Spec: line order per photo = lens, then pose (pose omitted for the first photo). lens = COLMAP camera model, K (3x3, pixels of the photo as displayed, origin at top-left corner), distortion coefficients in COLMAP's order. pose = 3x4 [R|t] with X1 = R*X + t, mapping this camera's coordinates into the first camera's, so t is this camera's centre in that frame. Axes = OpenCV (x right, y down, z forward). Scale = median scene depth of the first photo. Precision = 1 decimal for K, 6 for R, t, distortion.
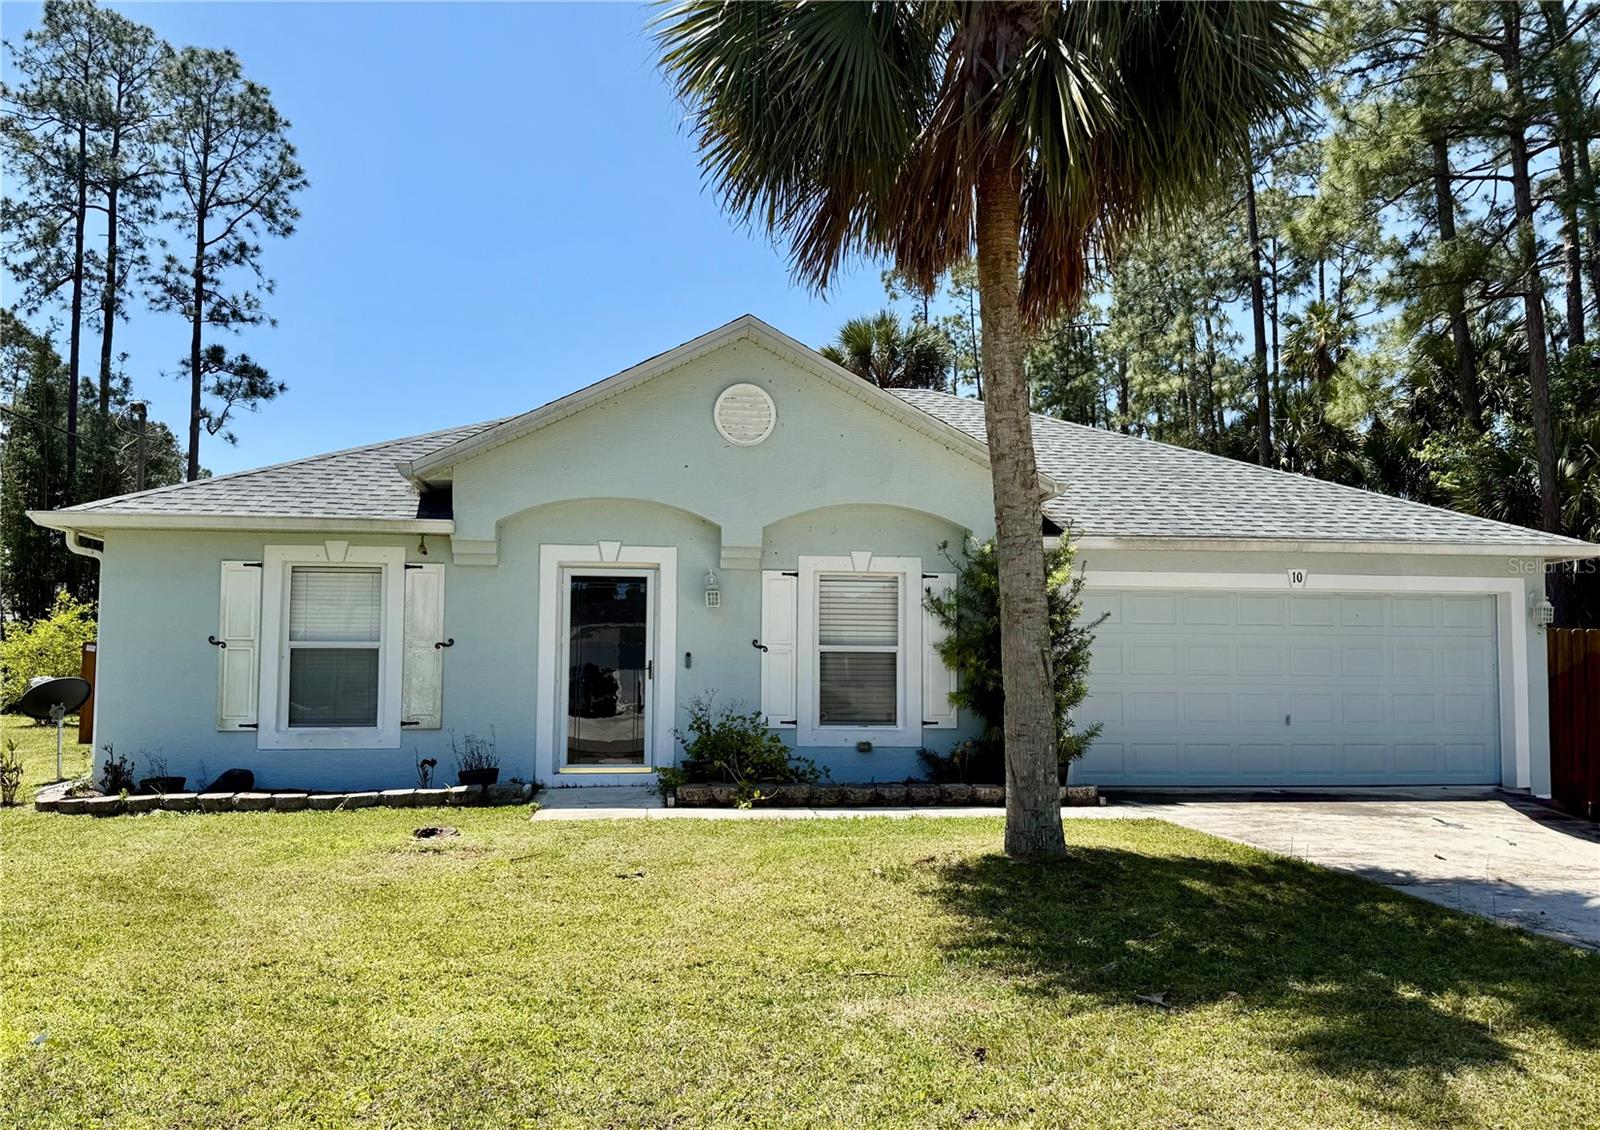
lens RADIAL K [[1349.4, 0, 801.9], [0, 1349.4, 598.6], [0, 0, 1]] dist [0.186936, -0.364712]
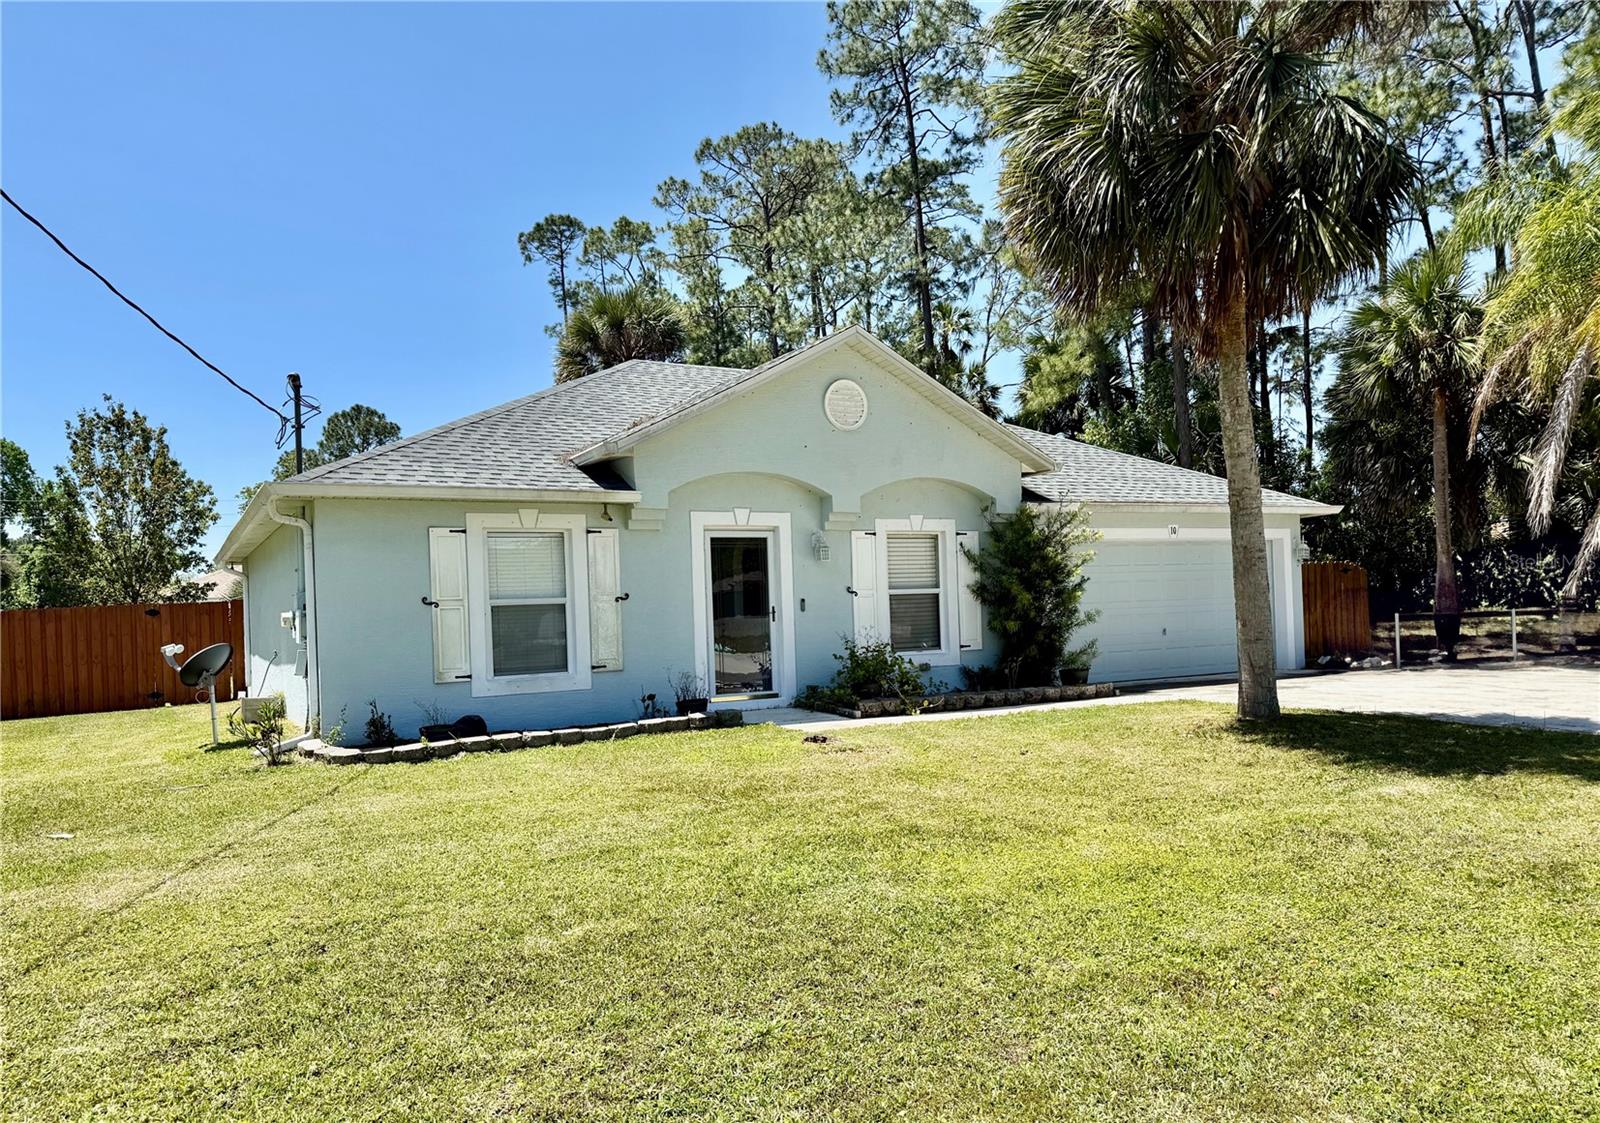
lens RADIAL K [[1349.4, 0, 801.9], [0, 1349.4, 595.1], [0, 0, 1]] dist [0.186936, -0.364712]
pose [[0.898064, -0.033304, 0.438602, -0.628506], [0.017574, 0.999050, 0.039875, -0.012264], [-0.439513, -0.028102, 0.897796, -0.101002]]
